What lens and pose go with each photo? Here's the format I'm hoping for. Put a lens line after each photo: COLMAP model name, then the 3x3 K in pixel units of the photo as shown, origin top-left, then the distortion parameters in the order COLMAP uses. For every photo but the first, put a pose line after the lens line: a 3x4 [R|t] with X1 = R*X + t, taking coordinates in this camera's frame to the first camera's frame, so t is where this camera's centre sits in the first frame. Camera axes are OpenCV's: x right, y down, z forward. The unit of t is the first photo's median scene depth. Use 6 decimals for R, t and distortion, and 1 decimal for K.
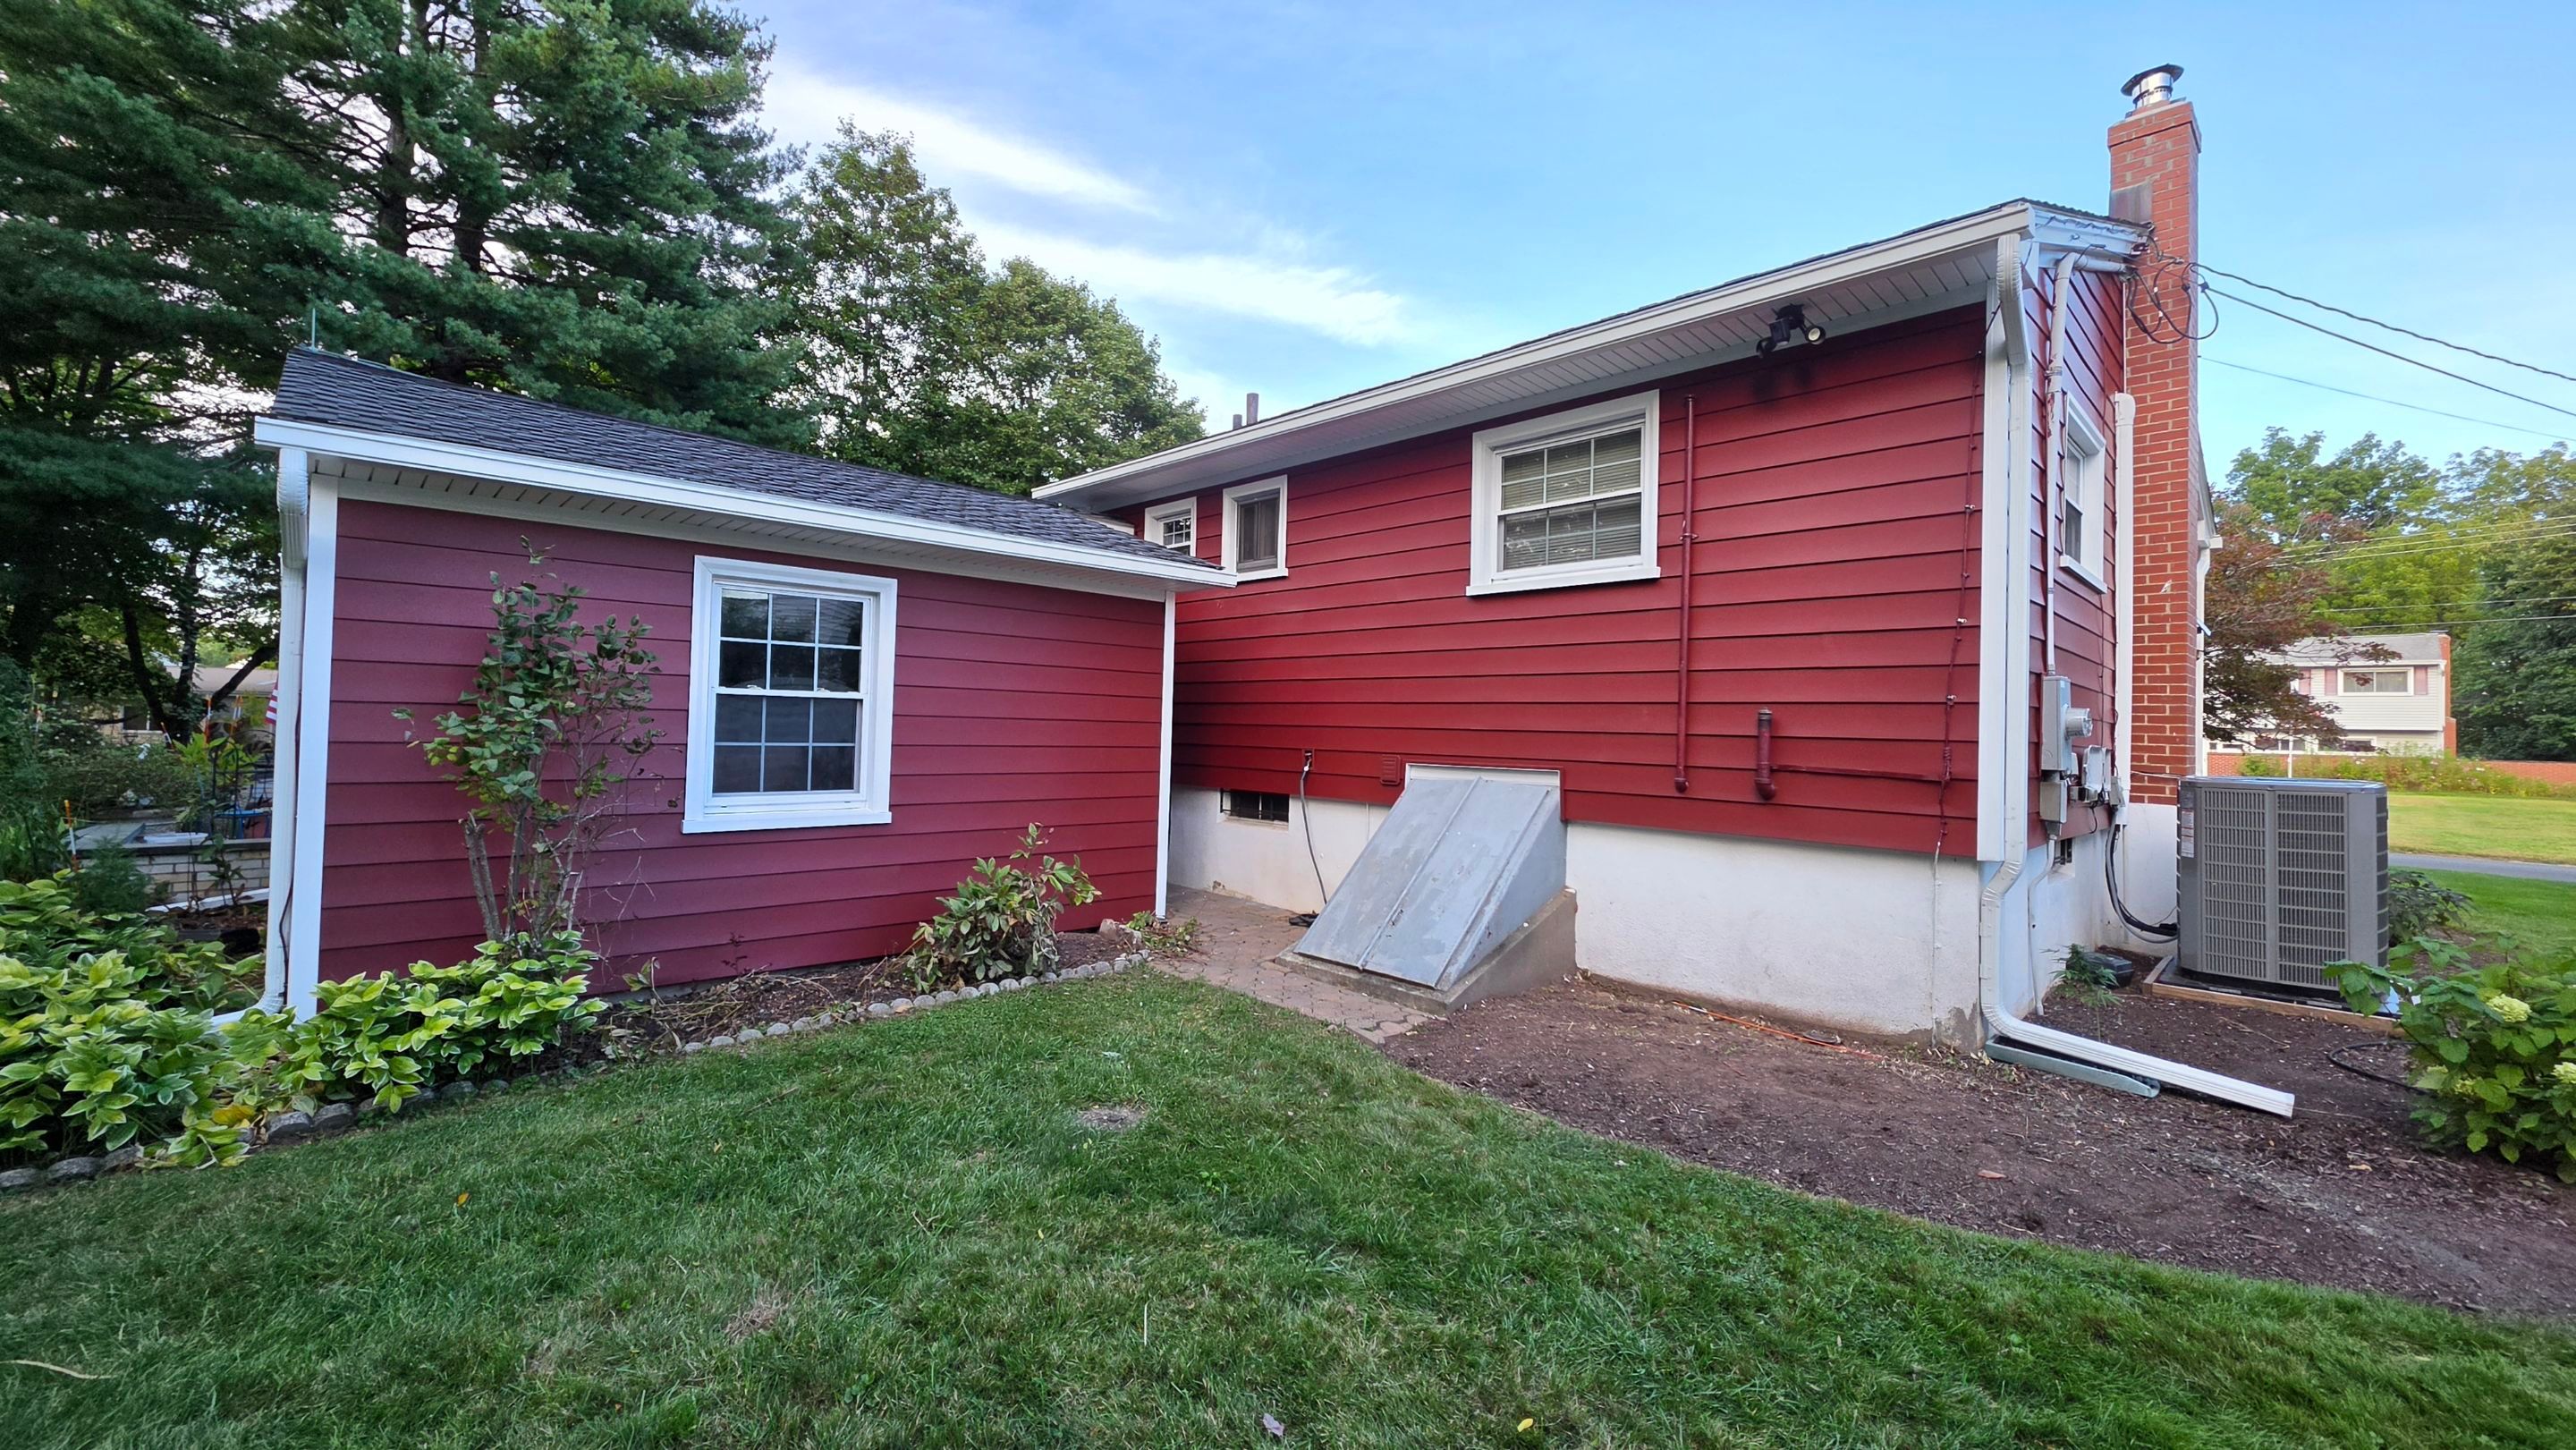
lens RADIAL K [[1031.5, 0, 1299.6], [0, 1031.5, 721.3], [0, 0, 1]] dist [-0.014506, 0.003385]
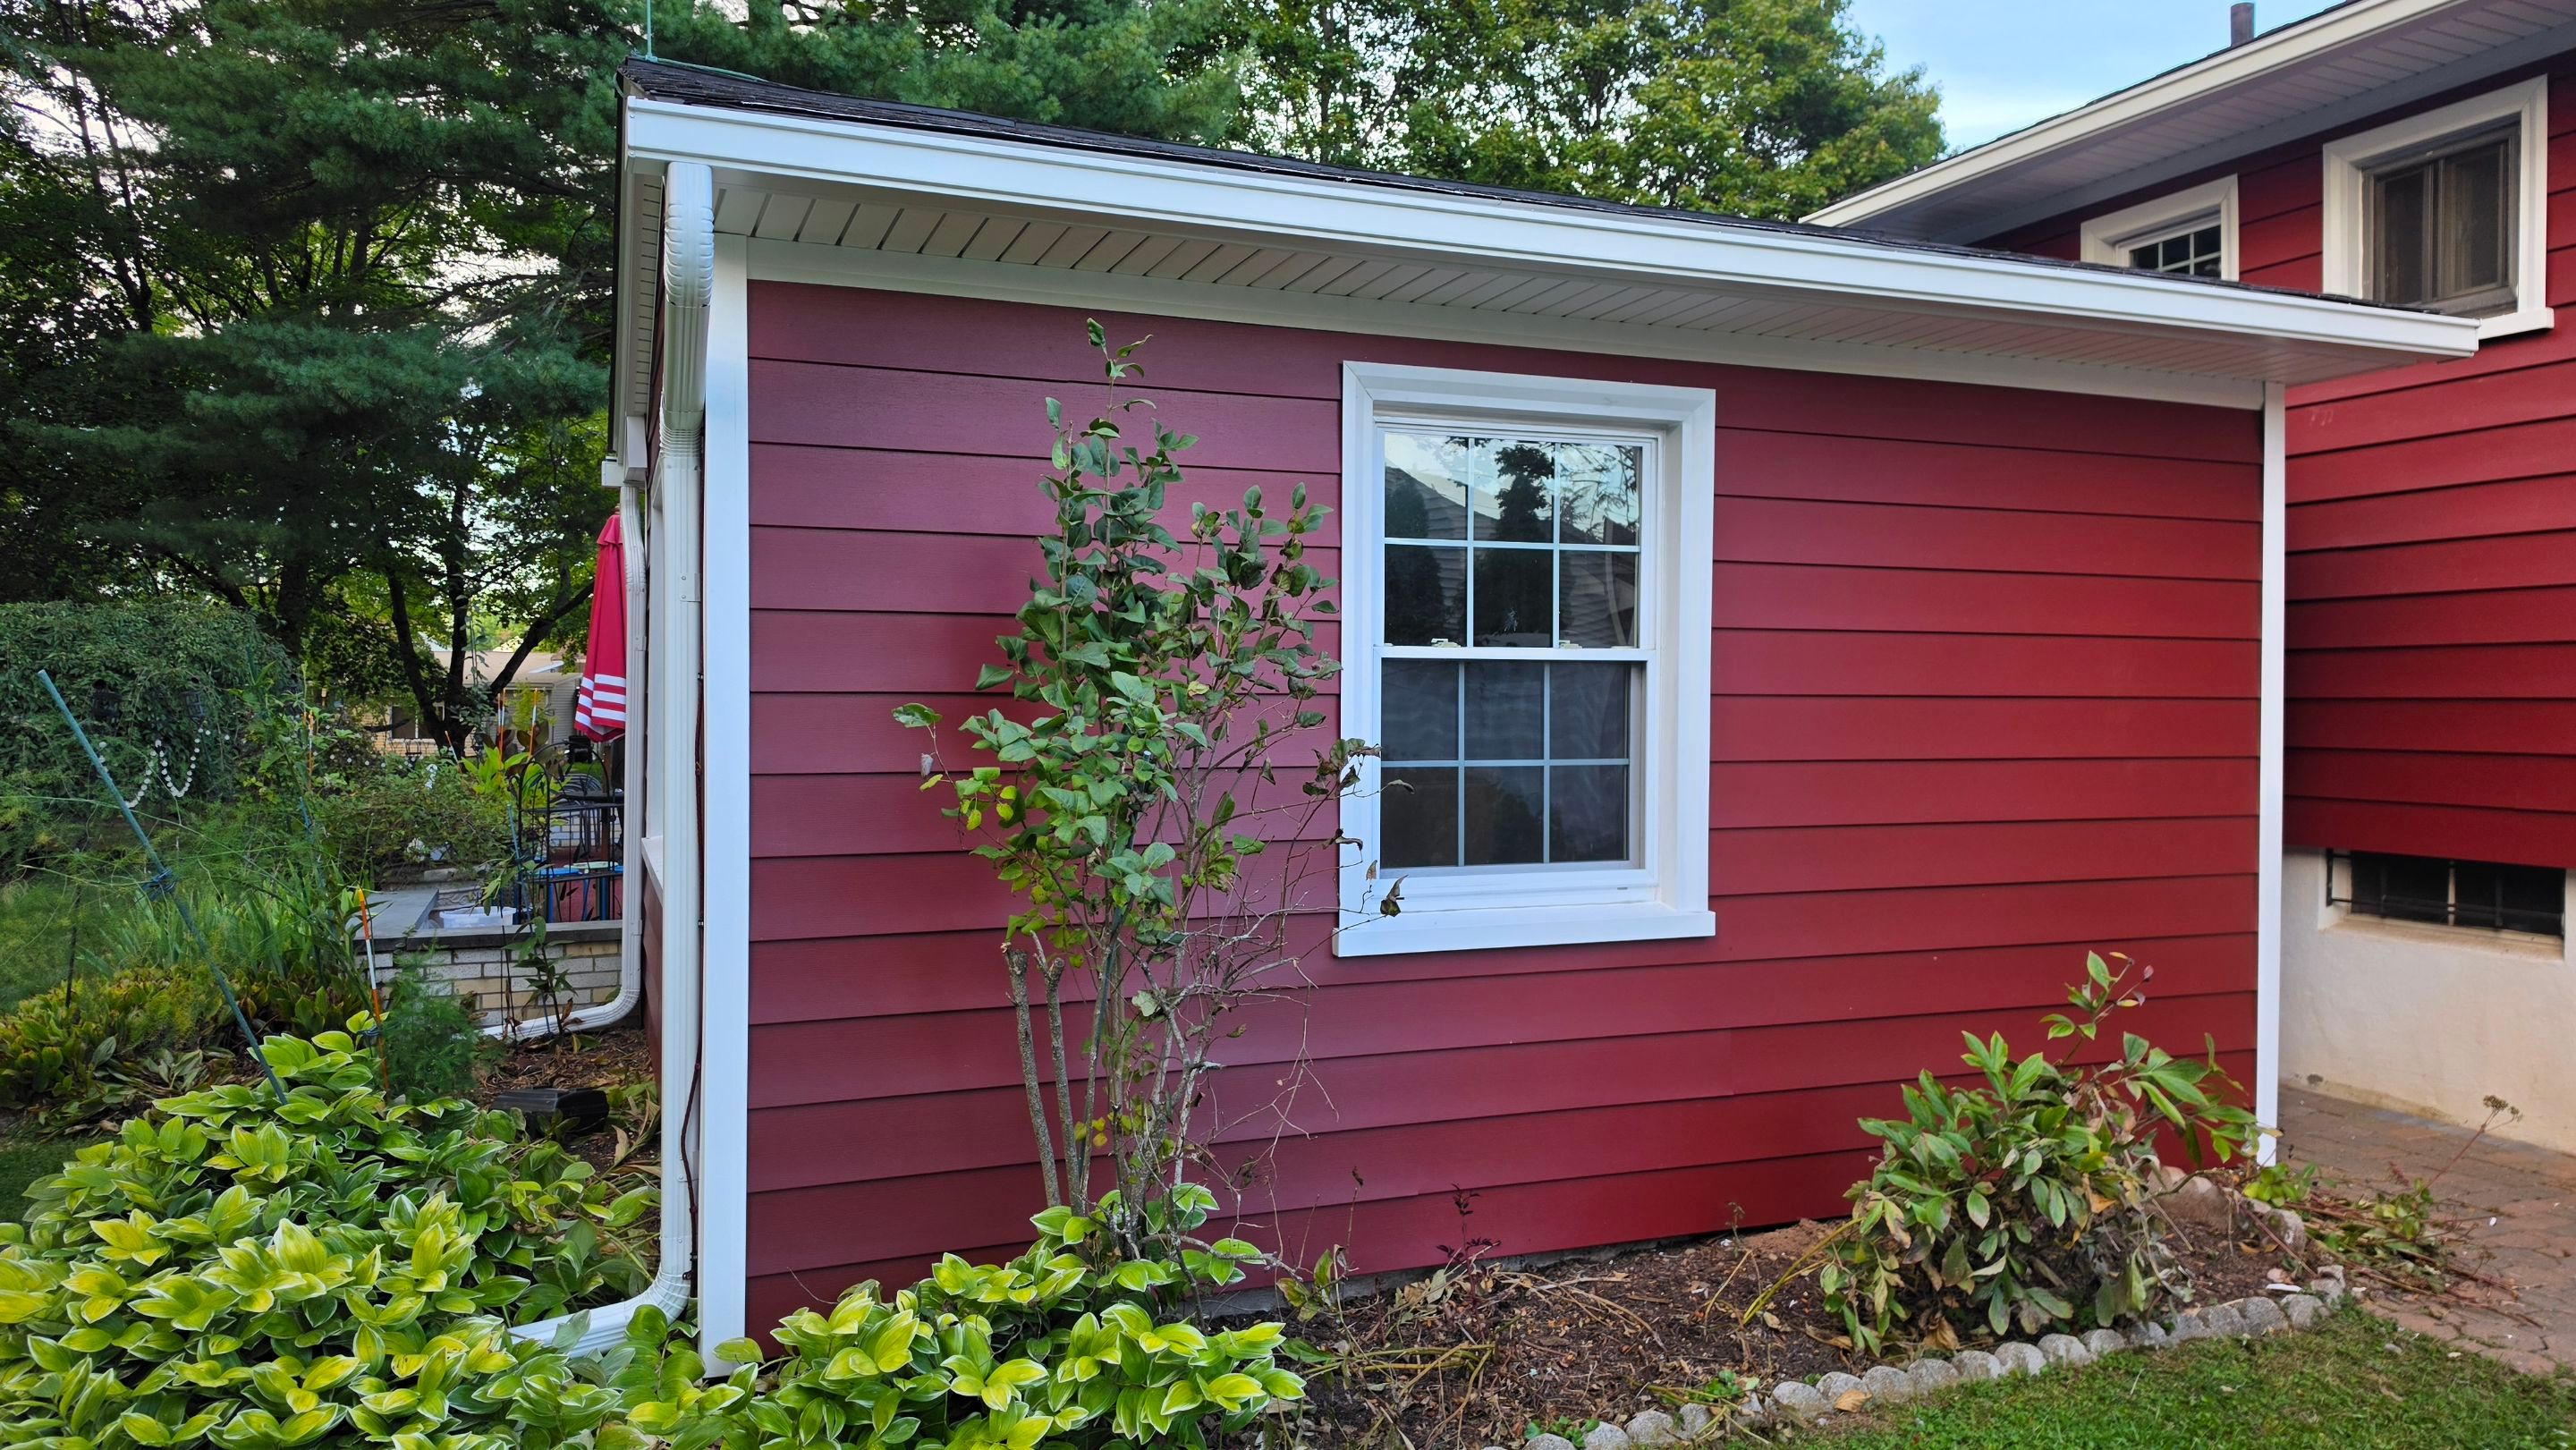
lens RADIAL K [[1821.9, 0, 1299.5], [0, 1821.9, 737.9], [0, 0, 1]] dist [0.034328, -0.035887]
pose [[0.922052, -0.013382, -0.386836, -0.206274], [0.021490, 0.999631, 0.016643, -0.003708], [0.386470, -0.023659, 0.921999, 0.162745]]
